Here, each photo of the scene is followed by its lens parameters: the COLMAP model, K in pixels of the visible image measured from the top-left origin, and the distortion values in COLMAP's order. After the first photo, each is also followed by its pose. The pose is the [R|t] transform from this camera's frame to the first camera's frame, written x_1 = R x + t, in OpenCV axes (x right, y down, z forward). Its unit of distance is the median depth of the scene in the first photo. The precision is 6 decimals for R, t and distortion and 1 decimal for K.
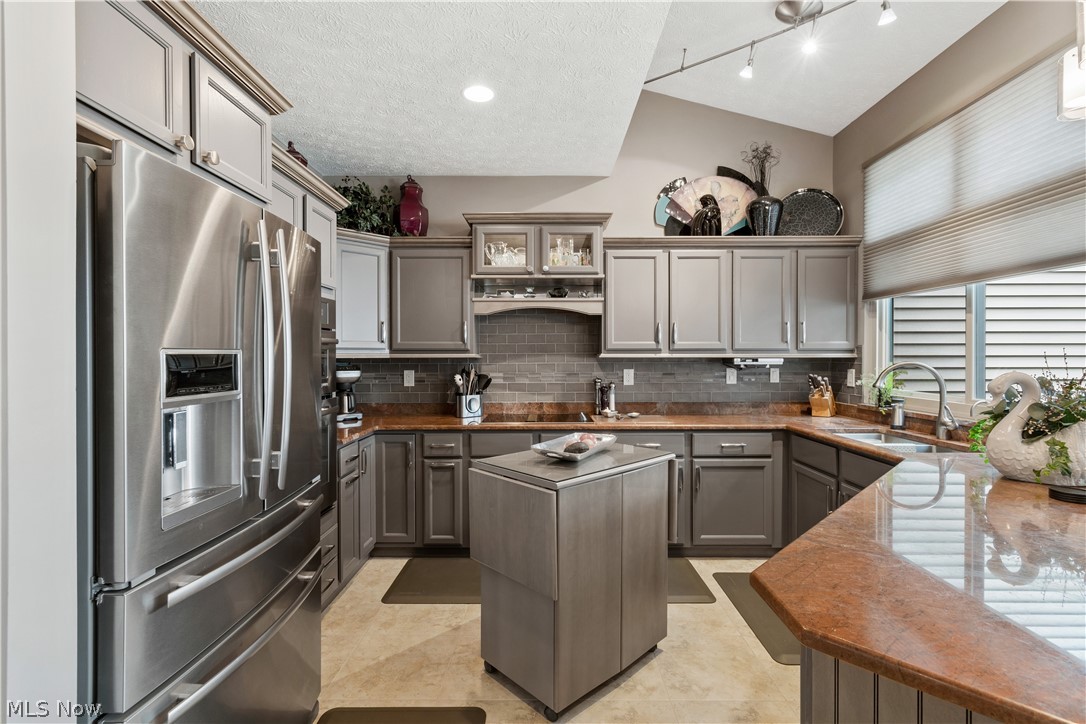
lens RADIAL K [[498.1, 0, 546.6], [0, 498.1, 360.7], [0, 0, 1]] dist [0.002024, 0.000499]
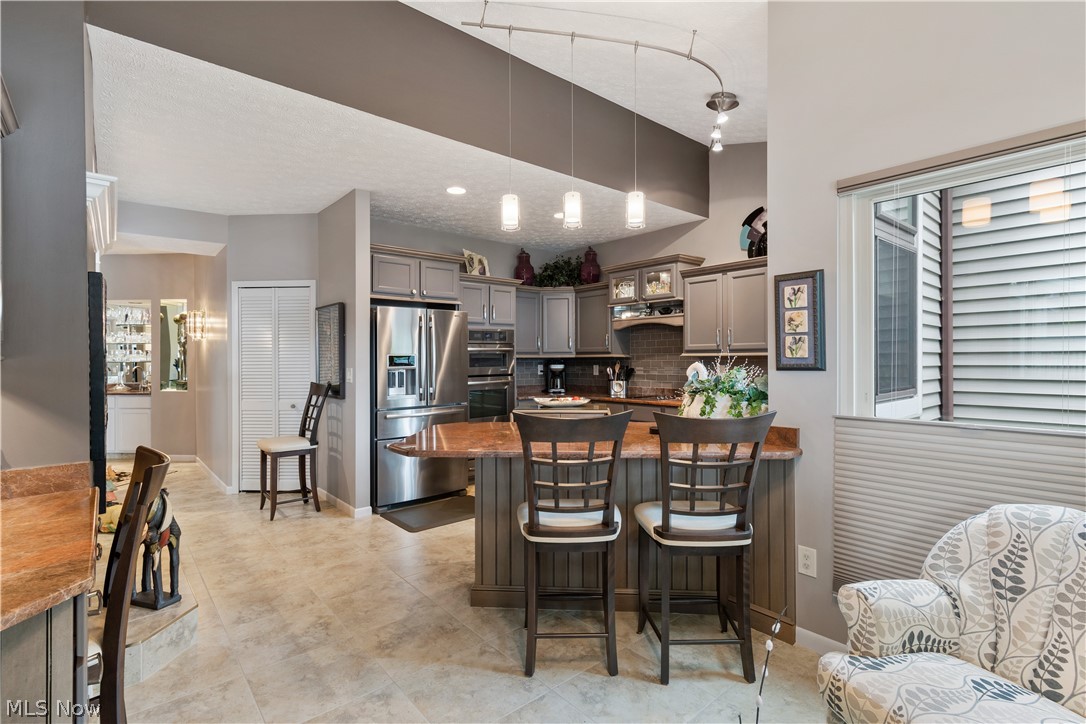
lens RADIAL K [[501.1, 0, 538.0], [0, 501.1, 360.2], [0, 0, 1]] dist [0.002273, -0.000147]
pose [[0.659831, -0.001932, -0.751411, 0.902419], [0.000744, 0.999998, -0.001918, 0.007129], [0.751413, 0.000707, 0.659831, -0.229367]]
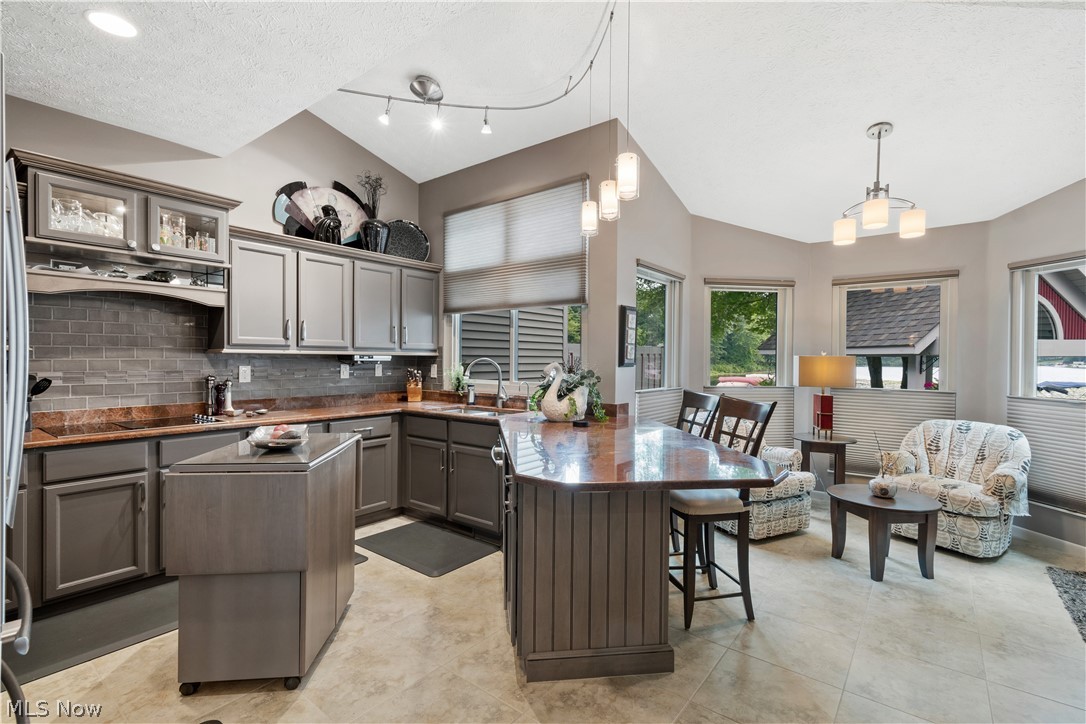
lens RADIAL K [[496.3, 0, 539.4], [0, 496.3, 365.3], [0, 0, 1]] dist [0.001780, 0.000133]
pose [[0.615682, -0.005023, 0.787978, -0.260603], [-0.000469, 0.999977, 0.006741, 0.010367], [-0.787994, -0.004520, 0.615666, -0.036014]]
